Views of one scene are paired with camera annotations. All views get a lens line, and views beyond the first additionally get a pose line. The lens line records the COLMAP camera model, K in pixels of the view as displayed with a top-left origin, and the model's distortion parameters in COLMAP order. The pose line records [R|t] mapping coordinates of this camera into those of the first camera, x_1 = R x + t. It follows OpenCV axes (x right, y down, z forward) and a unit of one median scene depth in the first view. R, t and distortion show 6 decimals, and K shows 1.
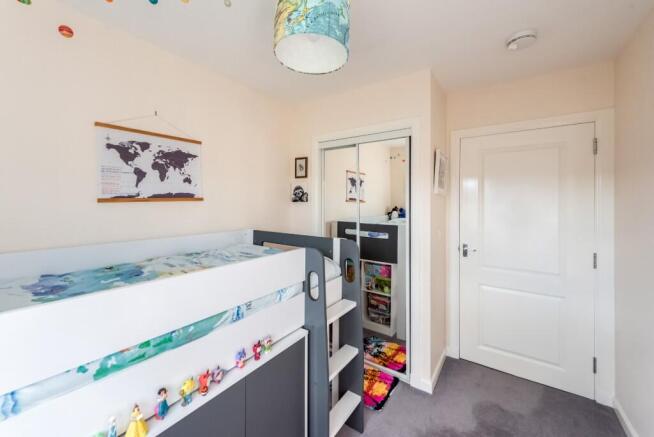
lens RADIAL K [[264.0, 0, 322.1], [0, 264.0, 205.1], [0, 0, 1]] dist [0.000747, 0.000042]
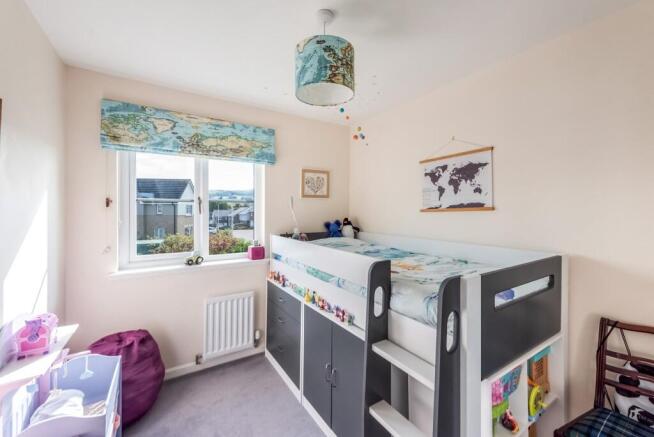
lens RADIAL K [[264.0, 0, 322.1], [0, 264.0, 205.1], [0, 0, 1]] dist [0.000747, 0.000042]
pose [[-0.397553, -0.022051, -0.917314, 0.740493], [-0.008091, 0.999757, -0.020527, -0.012145], [0.917544, -0.000739, -0.397634, 0.963676]]
